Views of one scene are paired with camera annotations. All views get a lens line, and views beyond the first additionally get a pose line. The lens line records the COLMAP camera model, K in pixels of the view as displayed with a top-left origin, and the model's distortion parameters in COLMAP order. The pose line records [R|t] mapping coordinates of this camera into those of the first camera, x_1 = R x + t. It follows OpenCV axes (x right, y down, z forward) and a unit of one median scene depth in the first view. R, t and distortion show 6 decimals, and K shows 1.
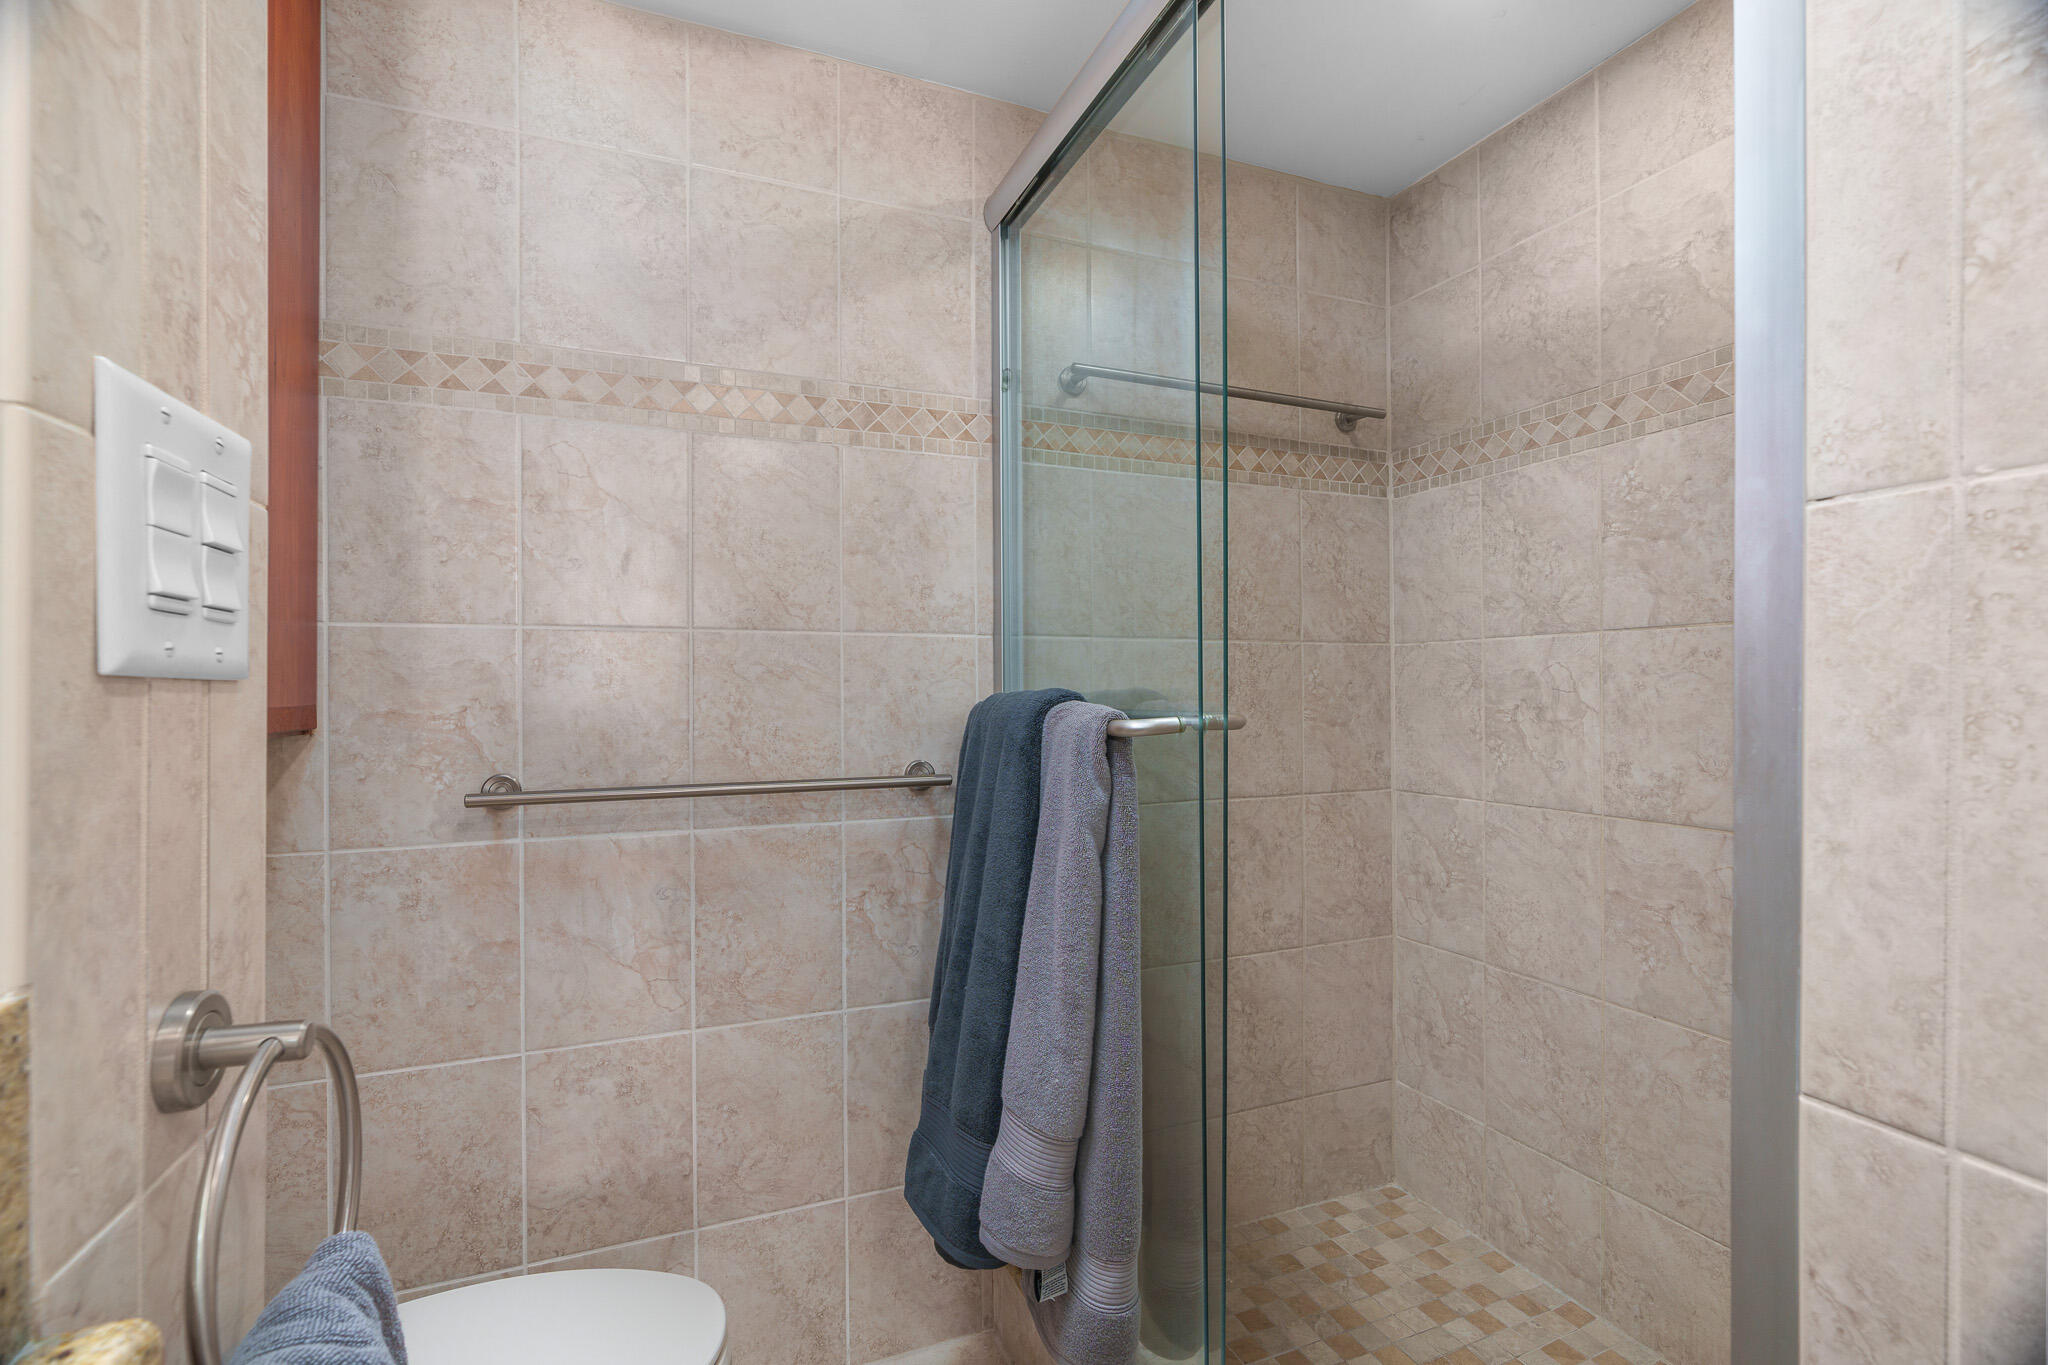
lens RADIAL K [[923.4, 0, 1028.9], [0, 923.4, 687.0], [0, 0, 1]] dist [-0.008013, 0.000320]
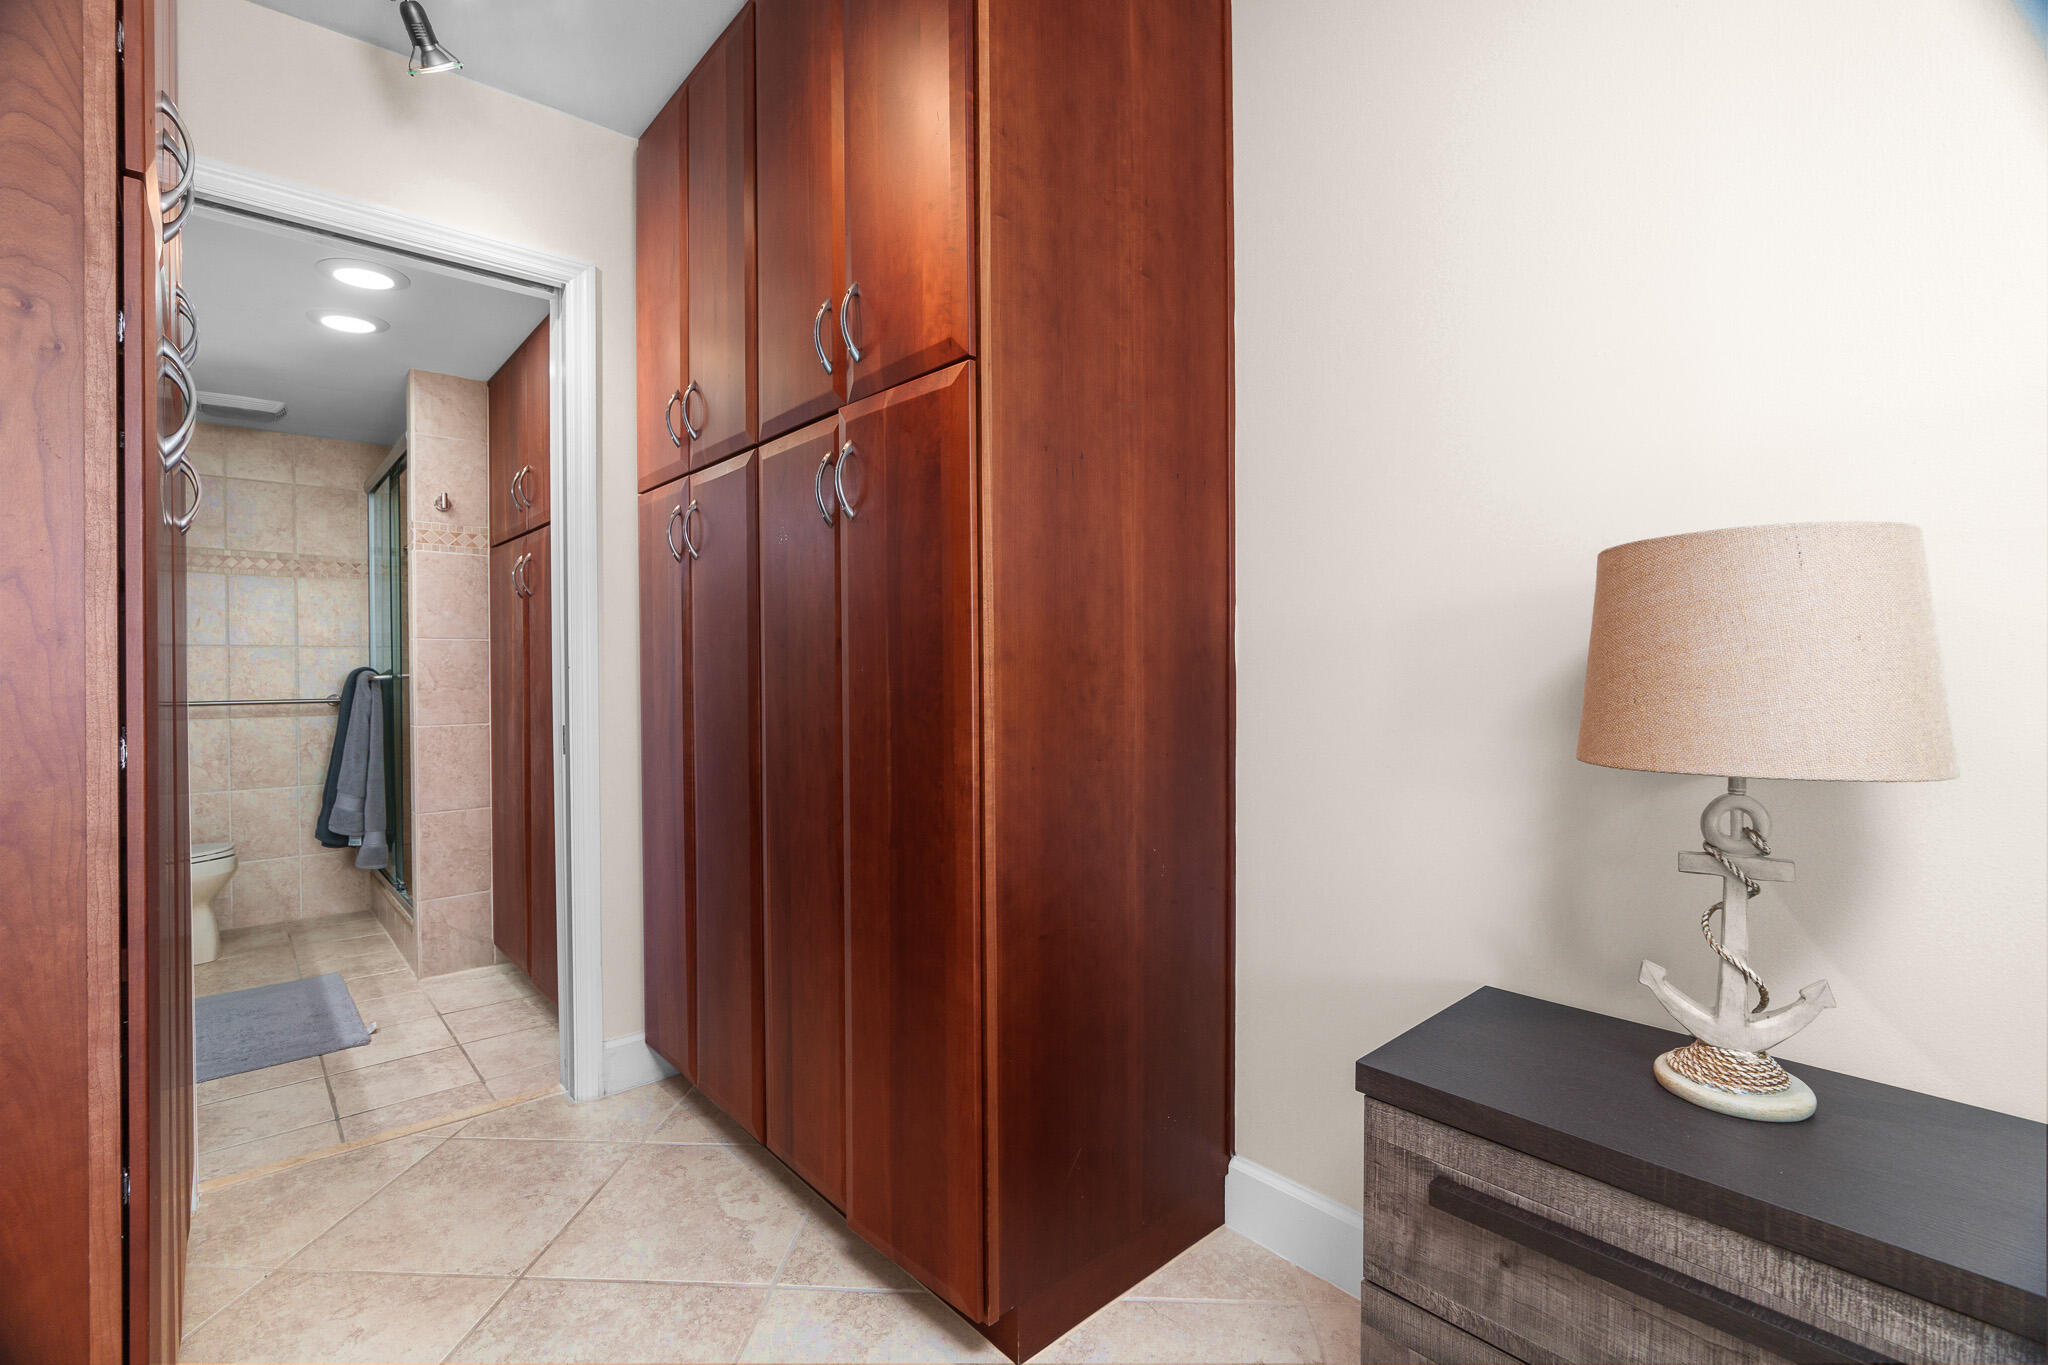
lens RADIAL K [[923.9, 0, 1017.9], [0, 923.9, 677.1], [0, 0, 1]] dist [-0.010341, 0.003901]
pose [[0.946214, -0.004872, 0.323504, 0.992682], [0.003284, 0.999980, 0.005457, 0.023405], [-0.323524, -0.004101, 0.946211, -2.395282]]
